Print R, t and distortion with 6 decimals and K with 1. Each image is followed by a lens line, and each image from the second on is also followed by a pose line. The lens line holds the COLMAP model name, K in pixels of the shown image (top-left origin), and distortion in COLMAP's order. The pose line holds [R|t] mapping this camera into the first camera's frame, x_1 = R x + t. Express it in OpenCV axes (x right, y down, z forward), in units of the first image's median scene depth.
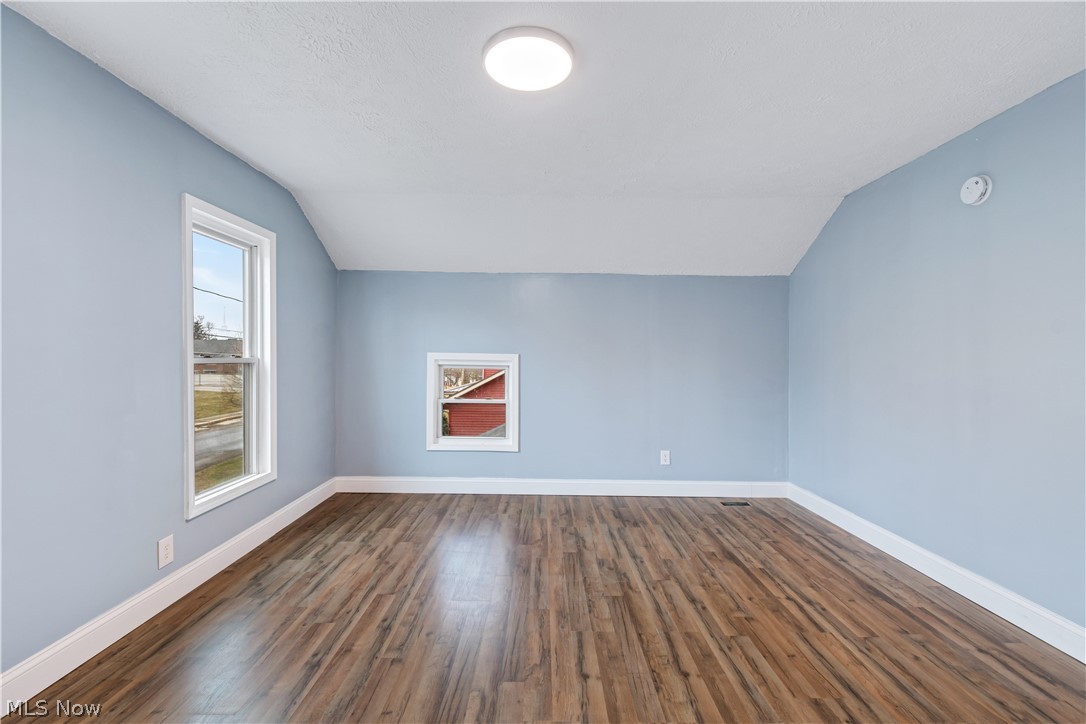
lens RADIAL K [[486.0, 0, 543.0], [0, 486.0, 362.0], [0, 0, 1]] dist [0.000439, 0.000136]
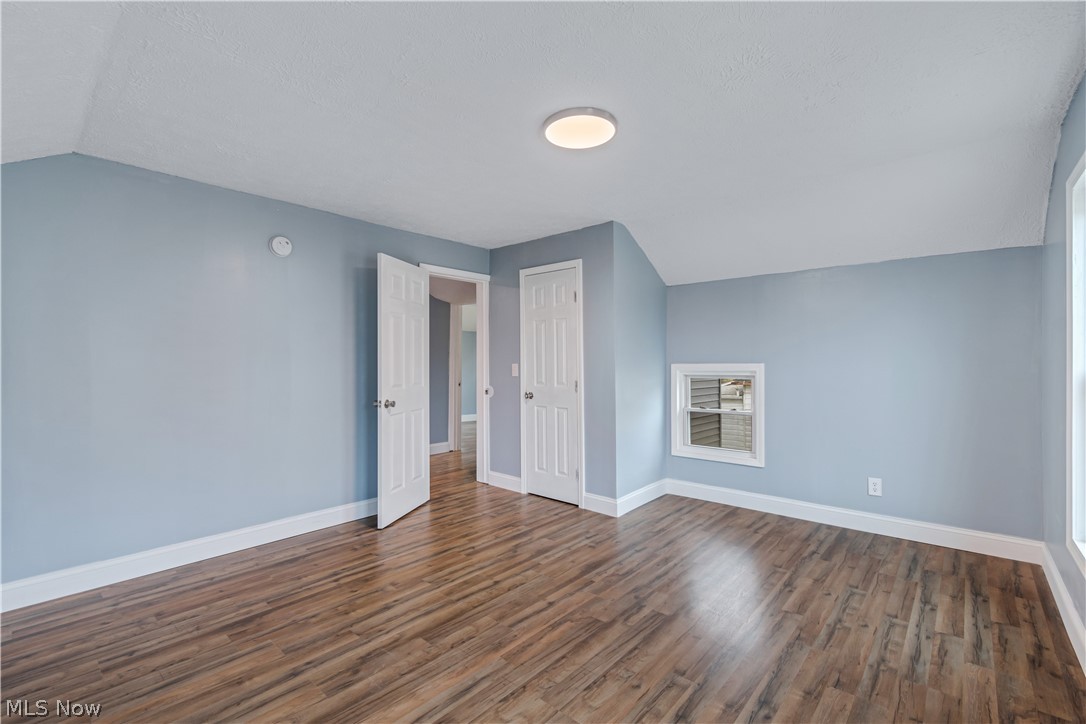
lens RADIAL K [[486.0, 0, 543.0], [0, 486.0, 362.0], [0, 0, 1]] dist [0.000439, 0.000136]
pose [[-0.756838, -0.000741, 0.653602, -0.619695], [0.003730, 0.999978, 0.005452, -0.023236], [-0.653592, 0.006564, -0.756818, 1.618382]]
